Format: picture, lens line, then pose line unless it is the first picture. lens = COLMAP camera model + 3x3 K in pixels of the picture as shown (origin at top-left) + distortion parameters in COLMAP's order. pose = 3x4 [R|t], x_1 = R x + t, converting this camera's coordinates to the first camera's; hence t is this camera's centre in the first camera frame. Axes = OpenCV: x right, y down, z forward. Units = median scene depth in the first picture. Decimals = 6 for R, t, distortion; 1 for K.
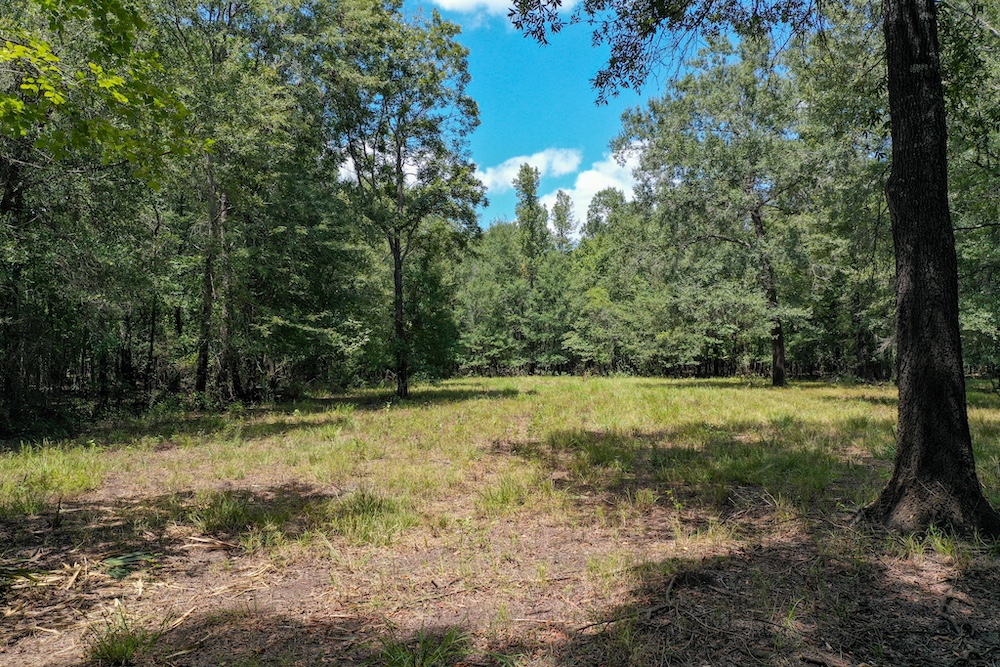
lens RADIAL K [[814.2, 0, 501.0], [0, 814.2, 330.1], [0, 0, 1]] dist [0.007883, -0.001238]
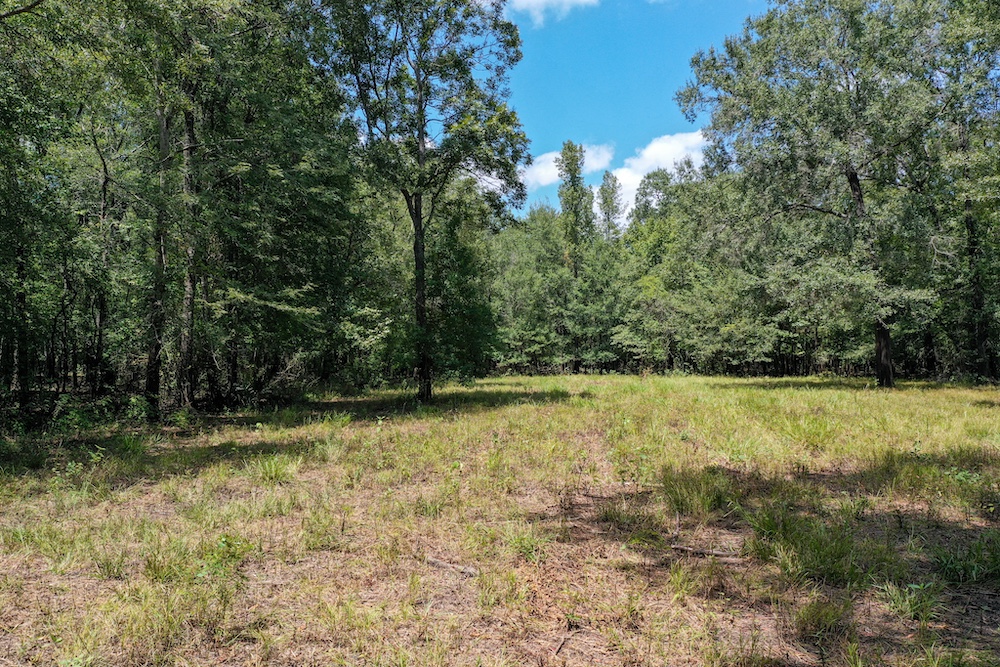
lens RADIAL K [[814.2, 0, 497.0], [0, 814.2, 334.7], [0, 0, 1]] dist [0.007883, -0.001238]
pose [[0.998709, -0.002530, -0.050739, -0.007909], [0.002895, 0.999970, 0.007121, 0.009363], [0.050719, -0.007258, 0.998687, 0.161274]]
